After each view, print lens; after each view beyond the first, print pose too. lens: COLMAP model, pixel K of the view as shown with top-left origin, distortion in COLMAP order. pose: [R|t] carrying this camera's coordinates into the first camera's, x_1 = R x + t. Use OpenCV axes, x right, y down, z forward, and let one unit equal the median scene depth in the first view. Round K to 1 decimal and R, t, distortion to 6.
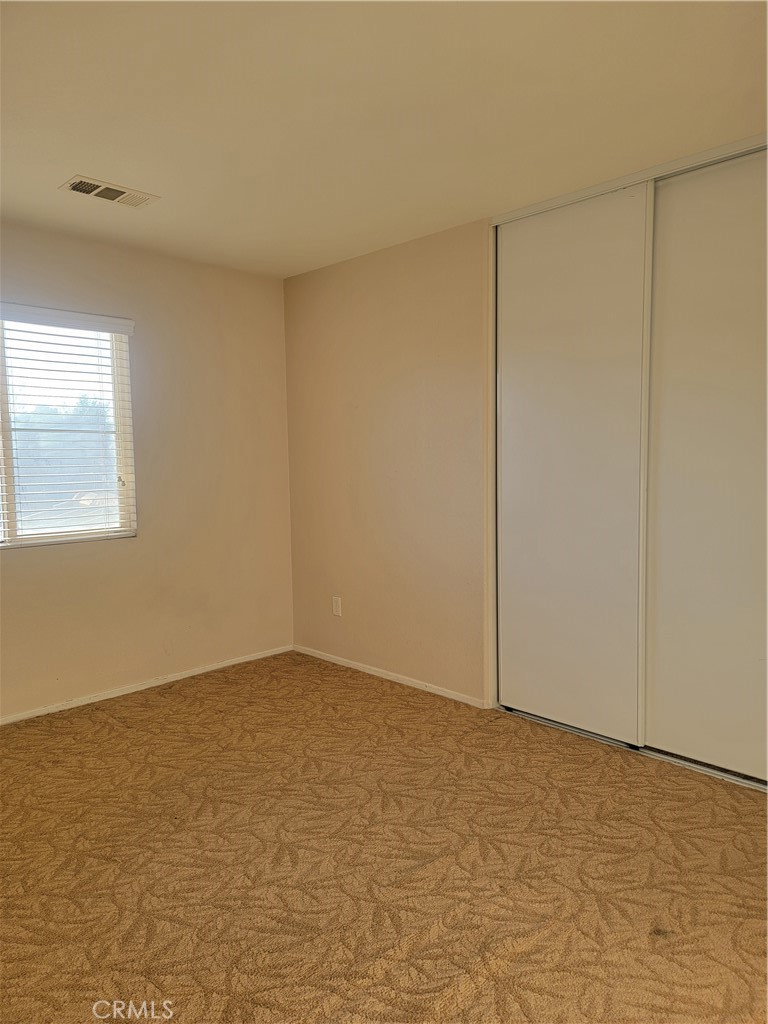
lens RADIAL K [[712.6, 0, 397.8], [0, 712.6, 516.7], [0, 0, 1]] dist [0.073626, -0.059521]
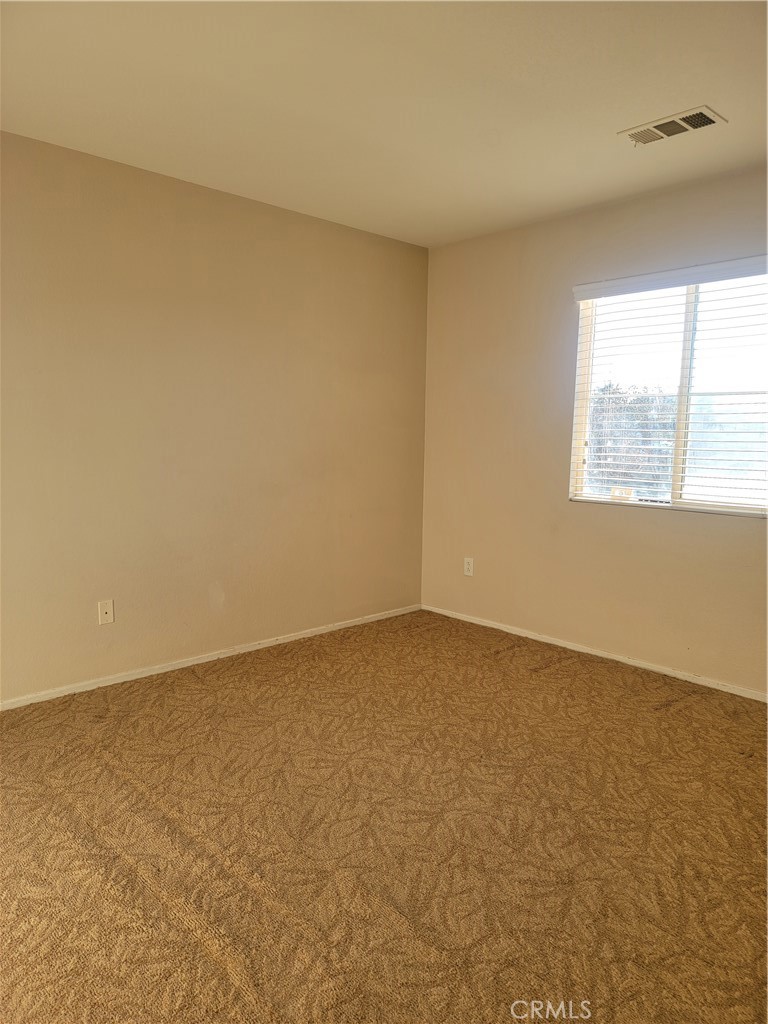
lens RADIAL K [[712.6, 0, 377.6], [0, 712.6, 522.4], [0, 0, 1]] dist [0.073626, -0.059521]
pose [[-0.043984, 0.146124, -0.988288, 0.495154], [-0.102166, 0.983401, 0.149948, -0.048050], [0.993794, 0.107565, -0.028325, 0.593019]]
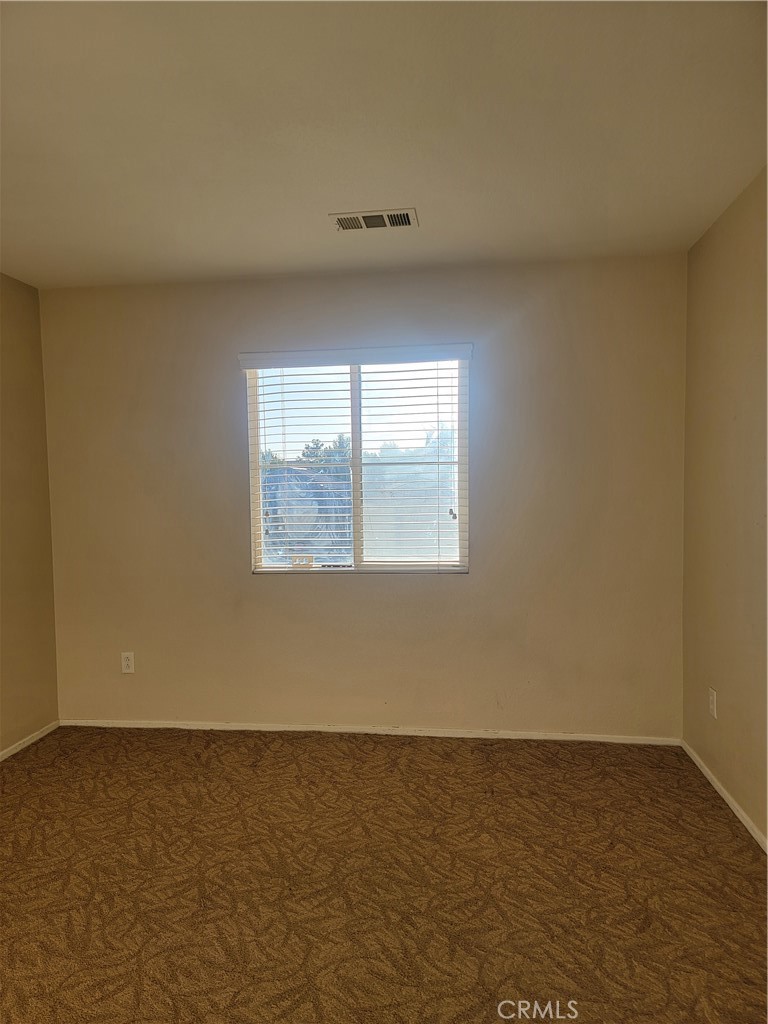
lens RADIAL K [[712.6, 0, 373.9], [0, 712.6, 525.0], [0, 0, 1]] dist [0.073626, -0.059521]
pose [[0.594225, 0.050773, -0.802695, 0.330920], [-0.062736, 0.997891, 0.016678, -0.046273], [0.801849, 0.040447, 0.596157, 0.367087]]
